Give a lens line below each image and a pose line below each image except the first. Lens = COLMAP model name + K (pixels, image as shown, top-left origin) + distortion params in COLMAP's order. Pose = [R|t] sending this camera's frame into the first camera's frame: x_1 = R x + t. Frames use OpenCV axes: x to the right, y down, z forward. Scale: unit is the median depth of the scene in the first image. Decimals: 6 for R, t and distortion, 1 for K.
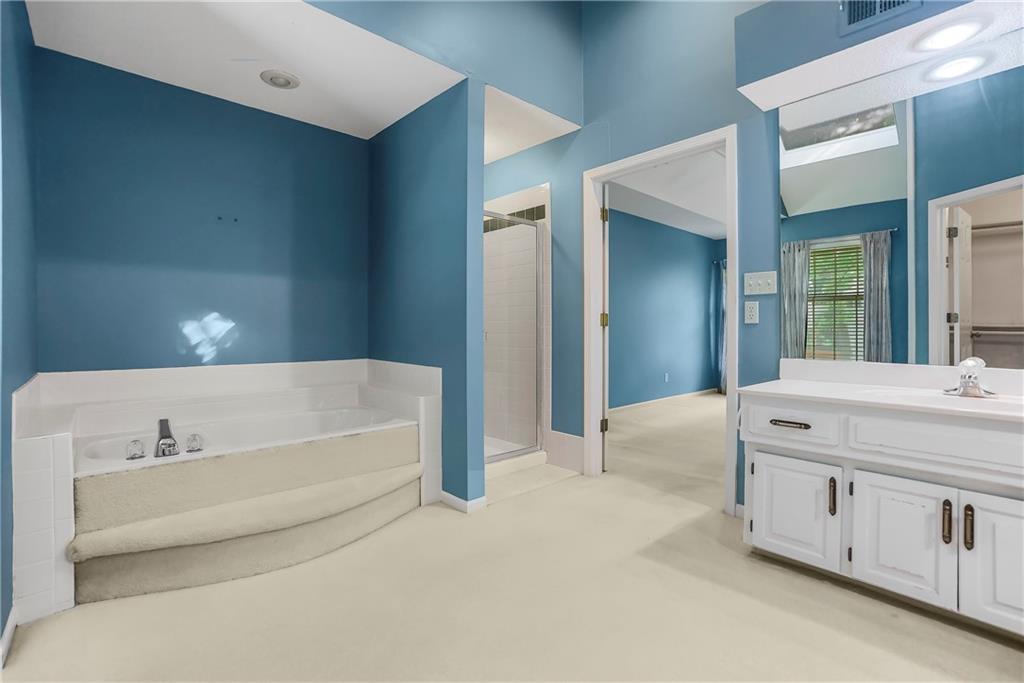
lens RADIAL K [[481.8, 0, 510.8], [0, 481.8, 334.2], [0, 0, 1]] dist [-0.033184, 0.016869]
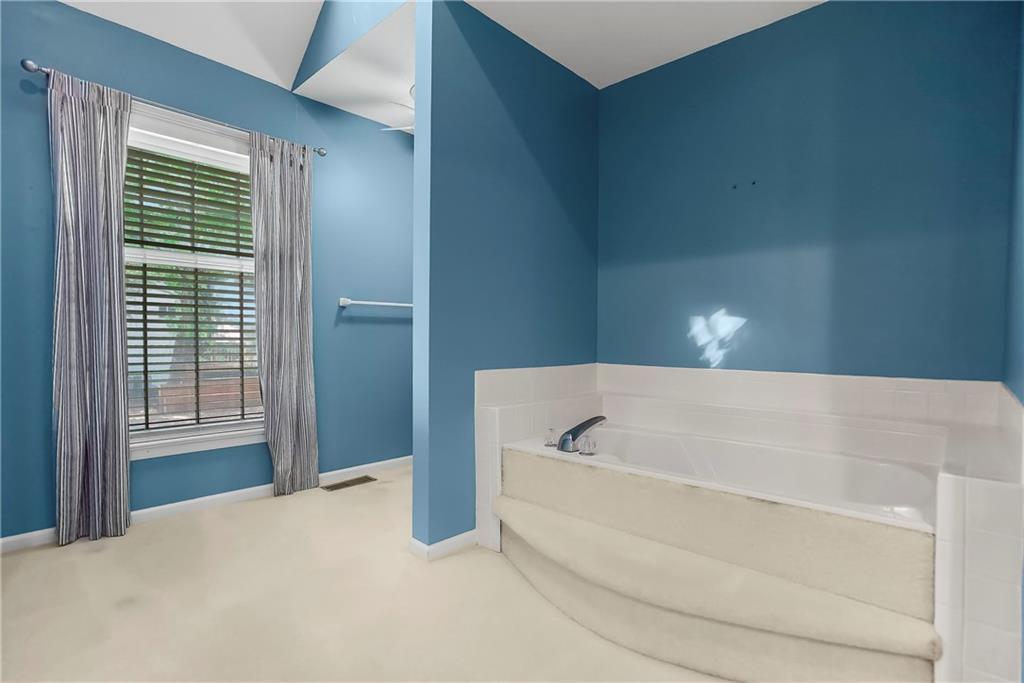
lens RADIAL K [[481.8, 0, 511.3], [0, 481.8, 344.3], [0, 0, 1]] dist [-0.033184, 0.016869]
pose [[0.083506, 0.007294, -0.996481, 0.224354], [-0.011286, 0.999916, 0.006374, 0.019890], [0.996443, 0.010714, 0.083582, 0.648707]]
